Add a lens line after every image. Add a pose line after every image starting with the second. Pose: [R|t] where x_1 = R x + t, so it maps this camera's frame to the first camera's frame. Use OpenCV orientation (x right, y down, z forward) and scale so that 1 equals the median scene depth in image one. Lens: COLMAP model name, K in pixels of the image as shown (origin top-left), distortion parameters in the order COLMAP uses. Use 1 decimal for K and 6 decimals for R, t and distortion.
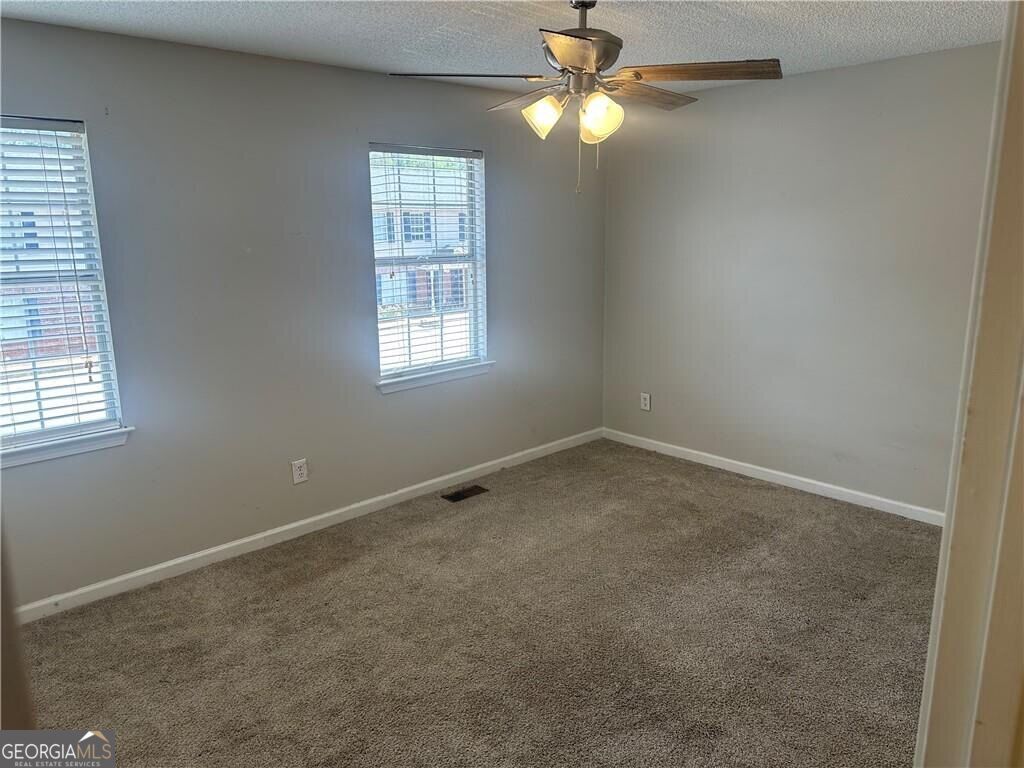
lens RADIAL K [[718.1, 0, 516.5], [0, 718.1, 379.8], [0, 0, 1]] dist [0.107682, -0.147992]
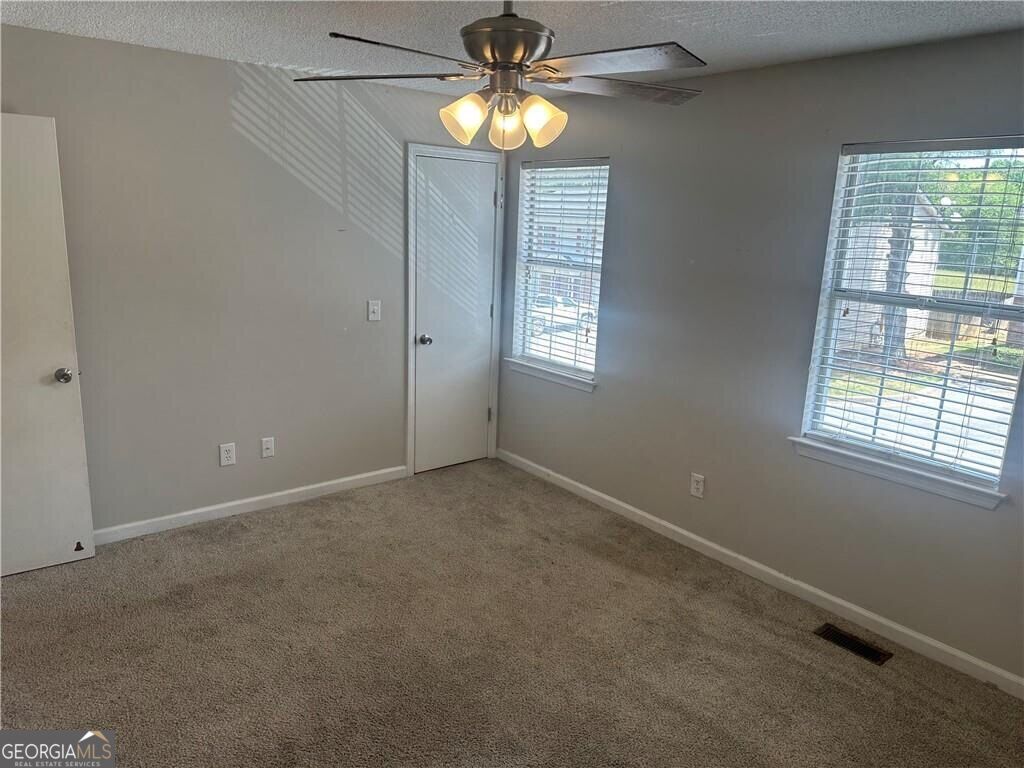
lens RADIAL K [[718.1, 0, 516.5], [0, 718.1, 379.8], [0, 0, 1]] dist [0.107682, -0.147992]
pose [[-0.071481, 0.221653, -0.972502, 0.696866], [-0.258438, 0.937585, 0.232690, -0.189015], [0.963380, 0.267965, -0.009736, 0.776885]]
